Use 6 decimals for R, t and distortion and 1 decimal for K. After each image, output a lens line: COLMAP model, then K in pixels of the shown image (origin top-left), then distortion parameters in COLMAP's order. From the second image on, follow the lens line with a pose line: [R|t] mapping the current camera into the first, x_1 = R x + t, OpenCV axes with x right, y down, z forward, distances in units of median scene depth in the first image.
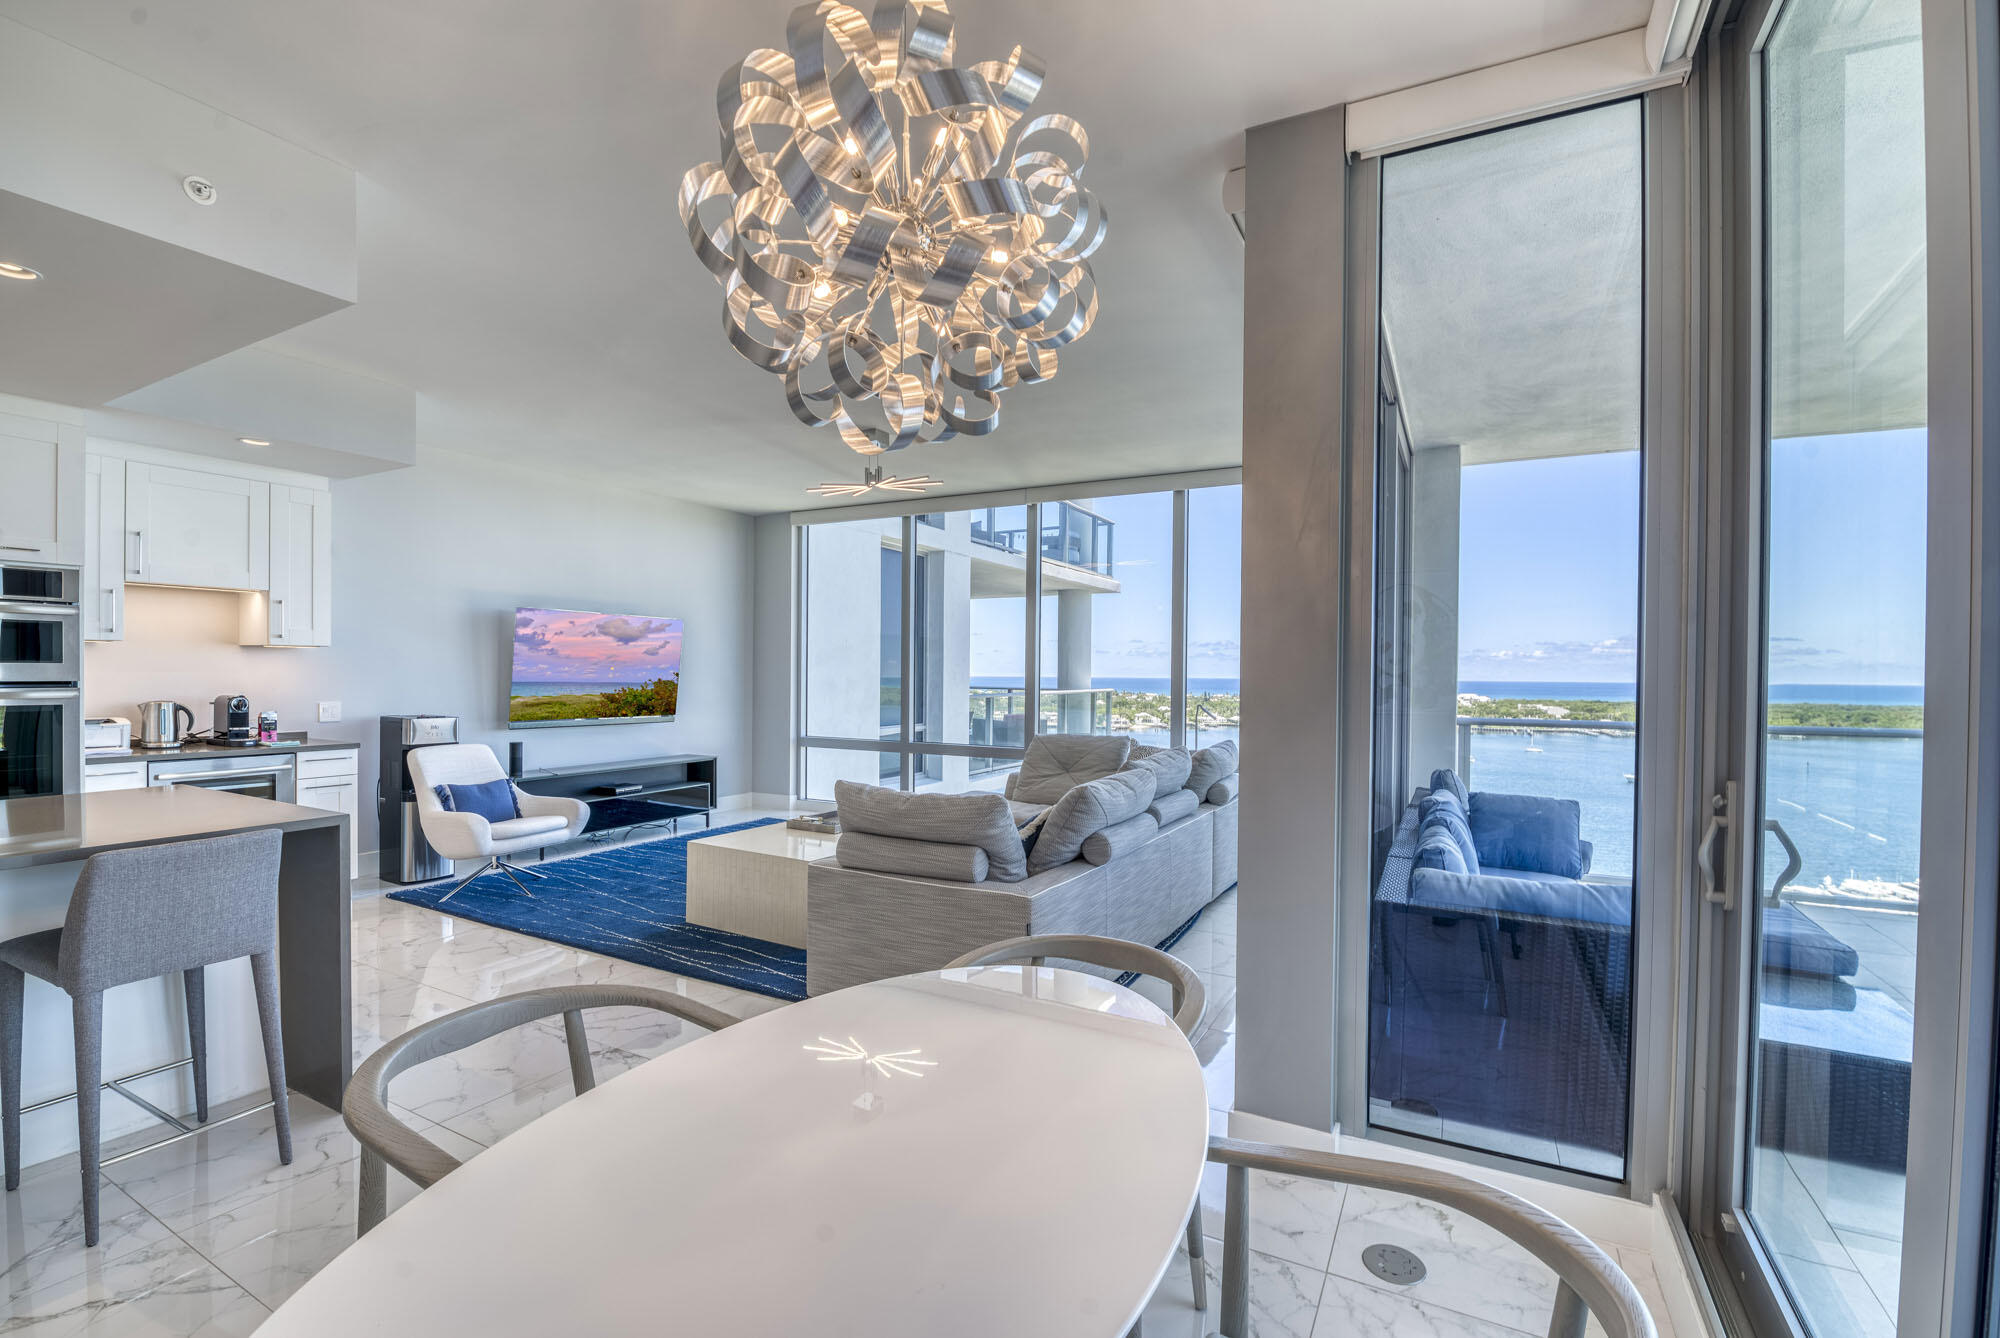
lens RADIAL K [[853.7, 0, 1025.8], [0, 853.7, 677.6], [0, 0, 1]] dist [-0.008457, -0.008039]
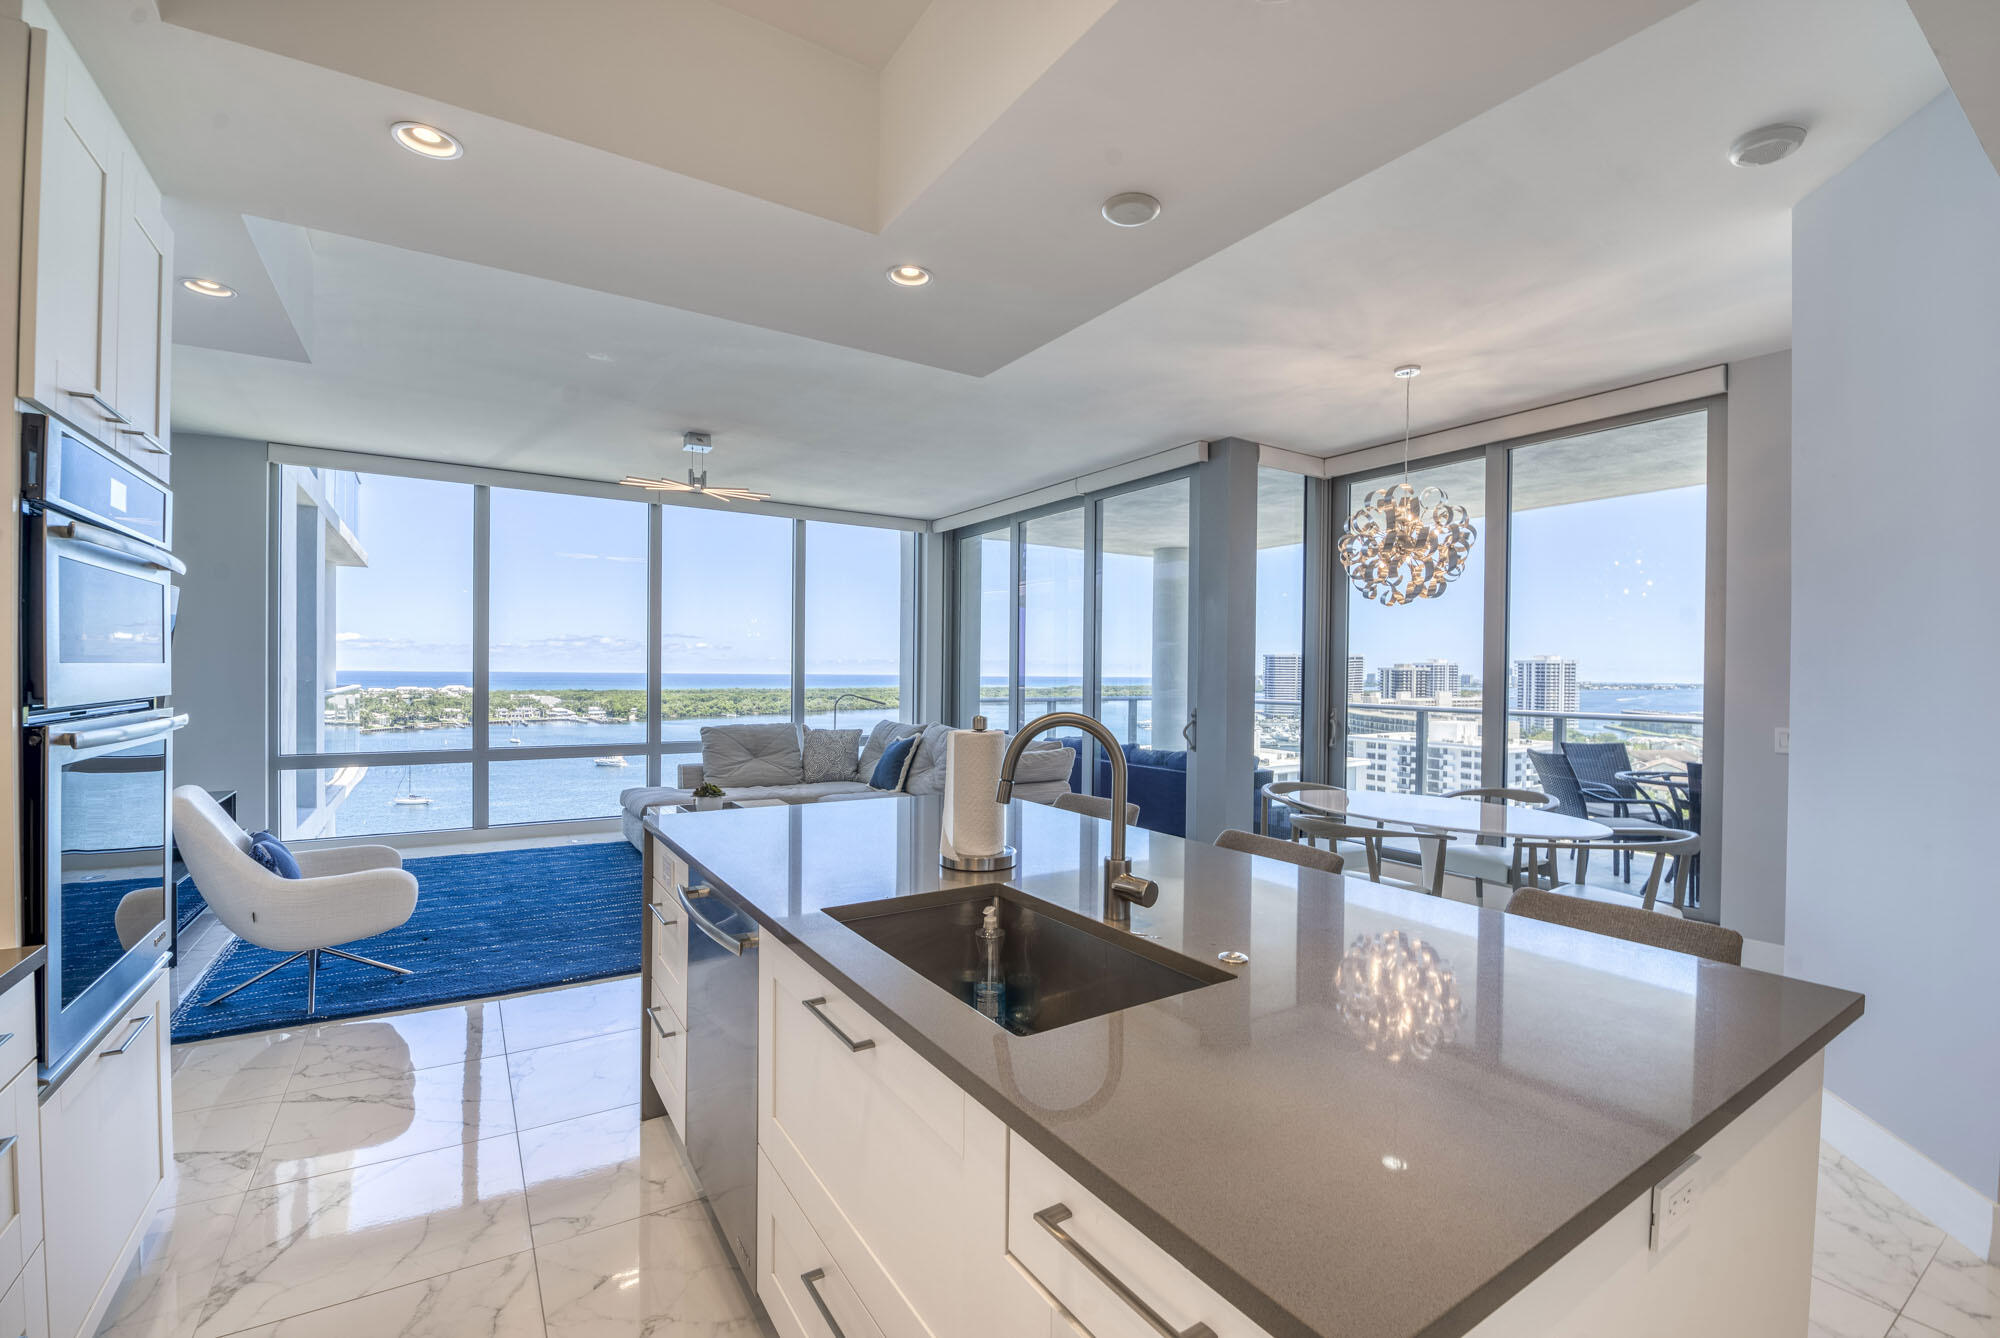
lens RADIAL K [[853.7, 0, 1016.1], [0, 853.7, 681.9], [0, 0, 1]] dist [-0.008457, -0.008039]
pose [[0.485220, -0.012457, 0.874303, -0.727161], [-0.001893, 0.999881, 0.015296, -0.007302], [-0.874390, -0.009077, 0.485139, 0.132679]]
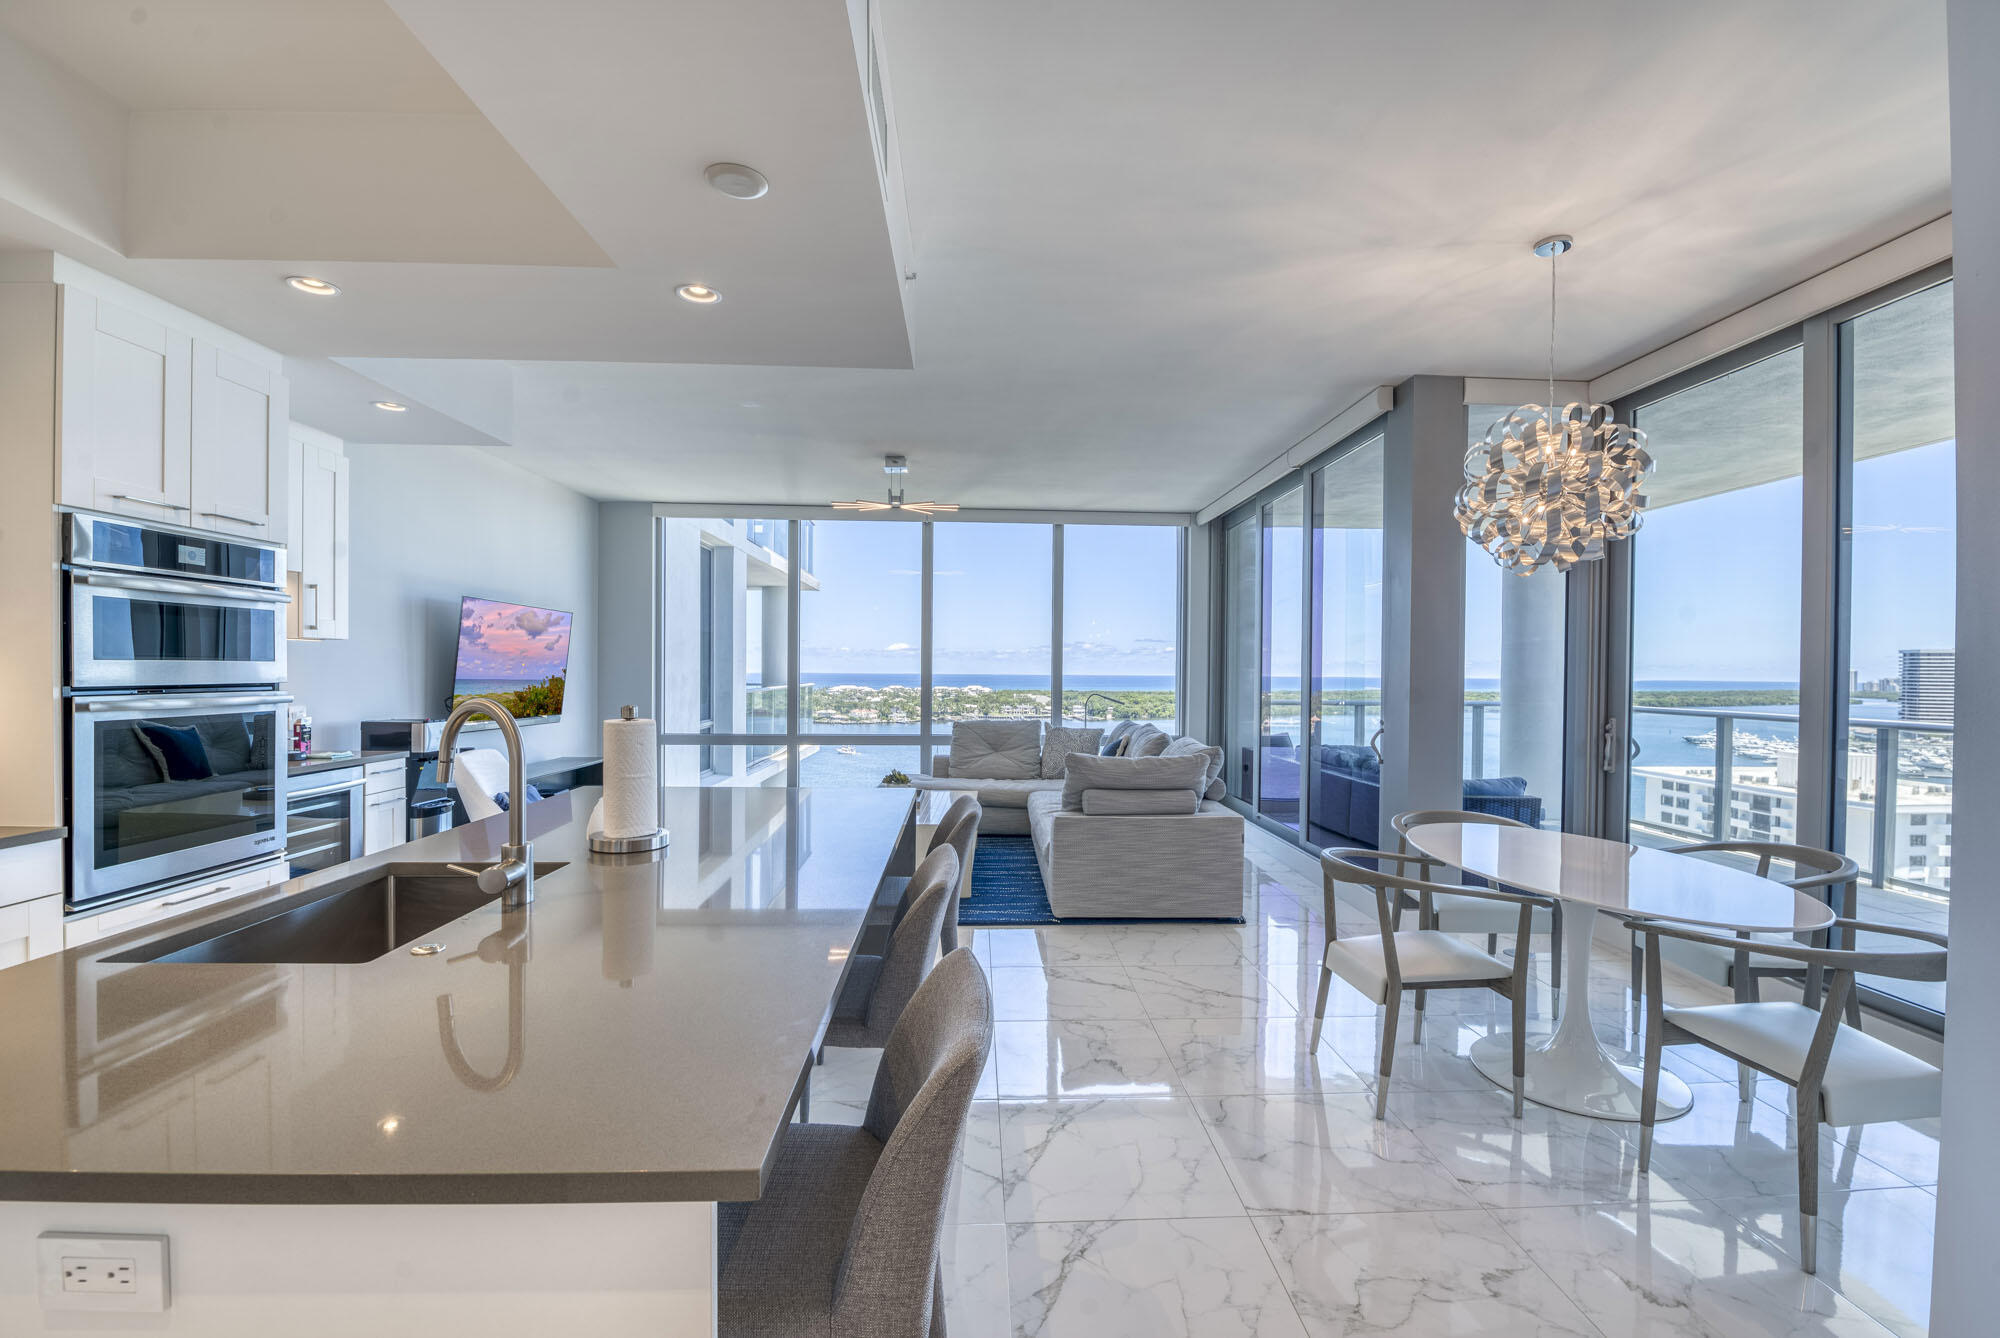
lens RADIAL K [[853.7, 0, 1021.2], [0, 853.7, 670.0], [0, 0, 1]] dist [-0.008457, -0.008039]
pose [[0.860255, -0.000132, 0.509864, -0.501602], [0.000870, 0.999999, -0.001209, -0.003509], [-0.509863, 0.001484, 0.860254, -0.055242]]
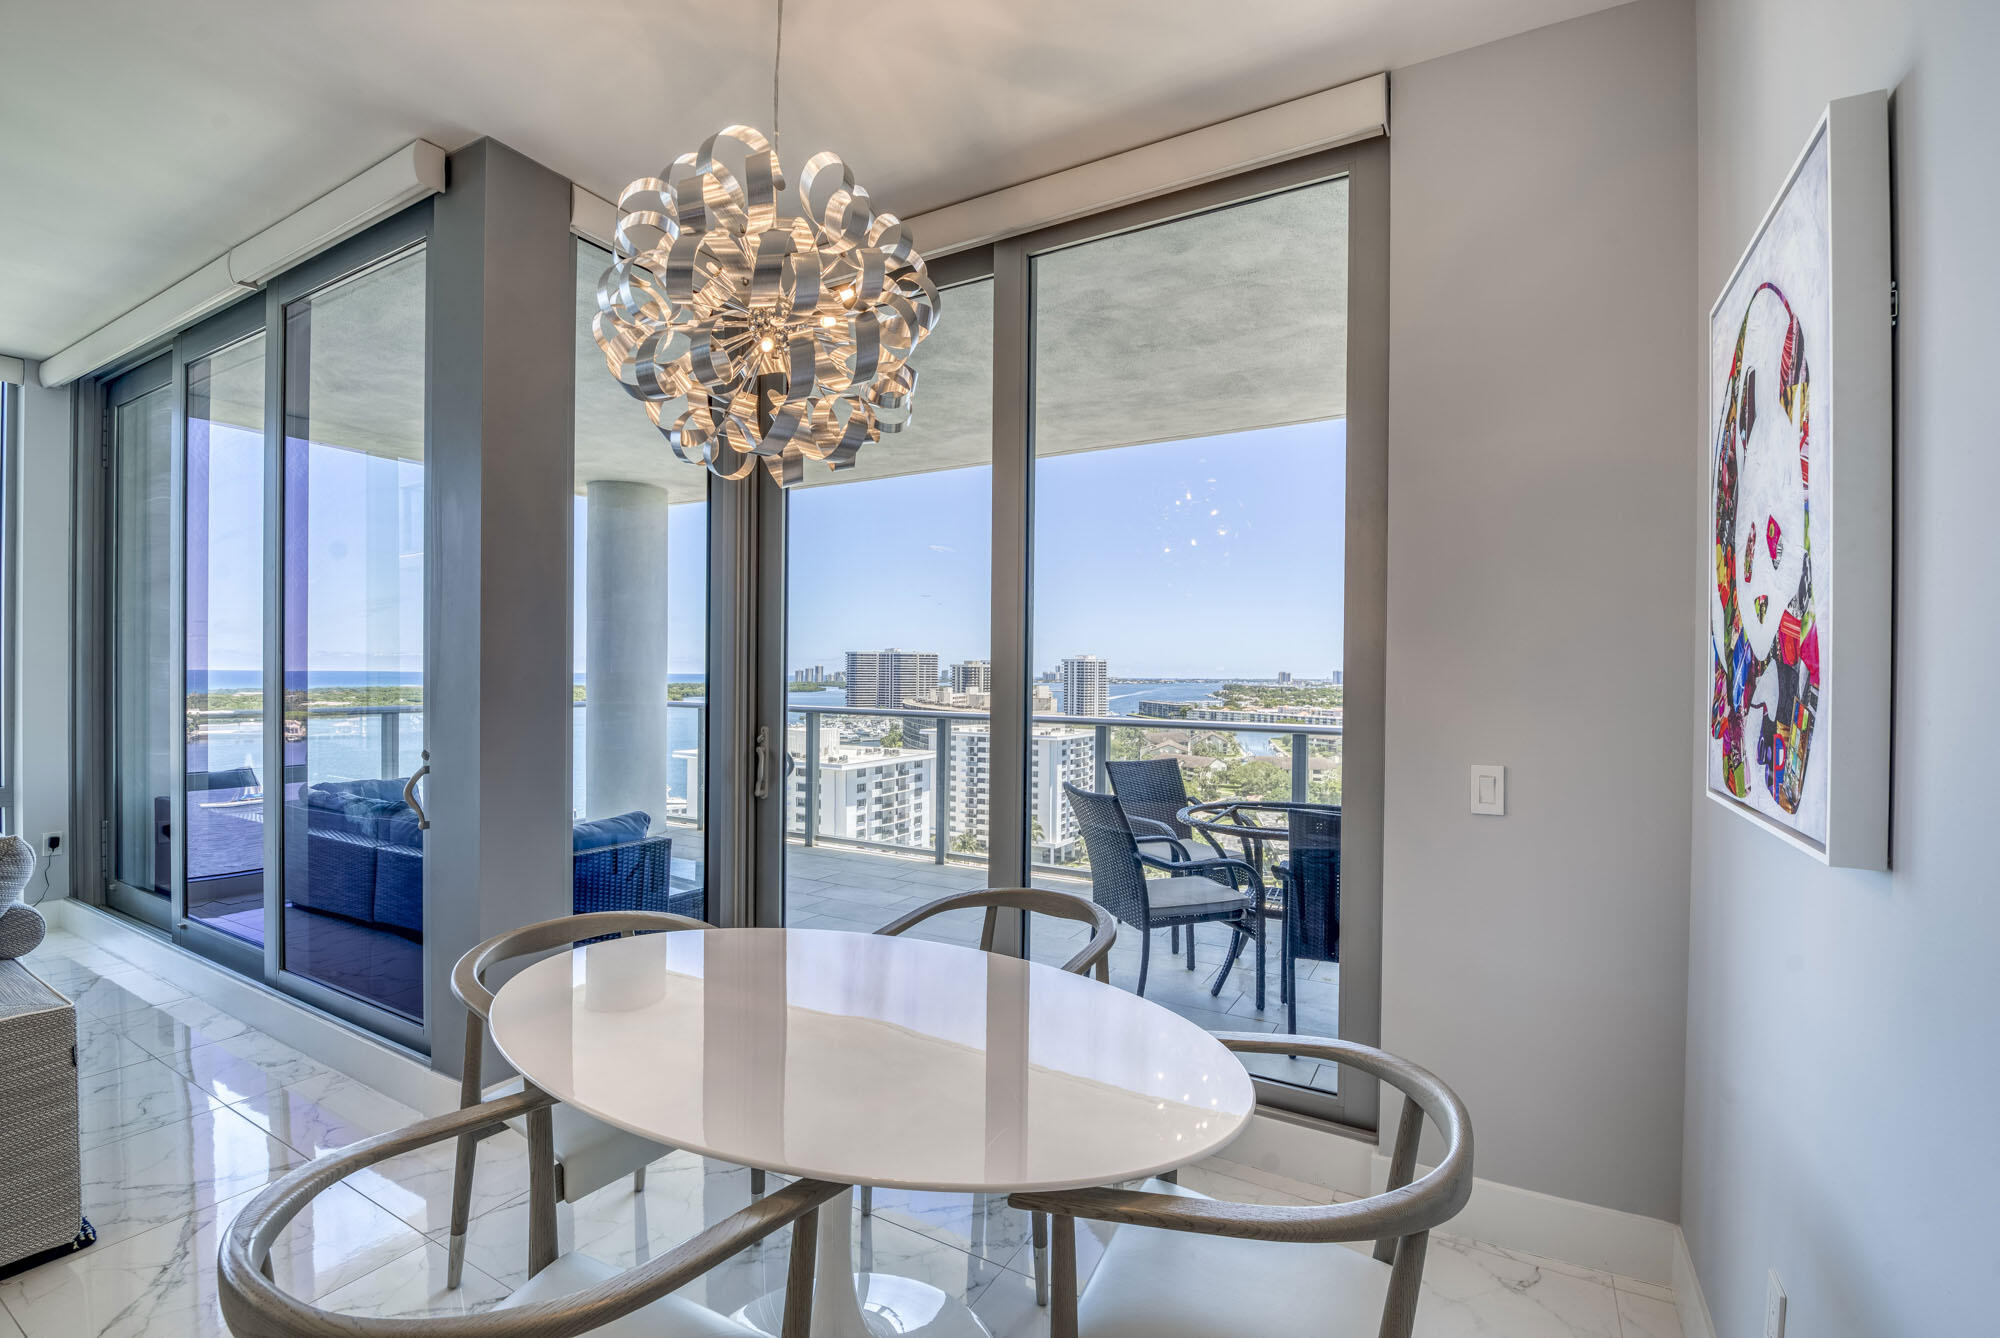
lens RADIAL K [[853.7, 0, 1022.3], [0, 853.7, 688.5], [0, 0, 1]] dist [-0.008457, -0.008039]
pose [[0.022086, -0.025228, 0.999438, -0.273137], [-0.005380, 0.999664, 0.025353, -0.002276], [-0.999742, -0.005937, 0.021942, 0.111983]]
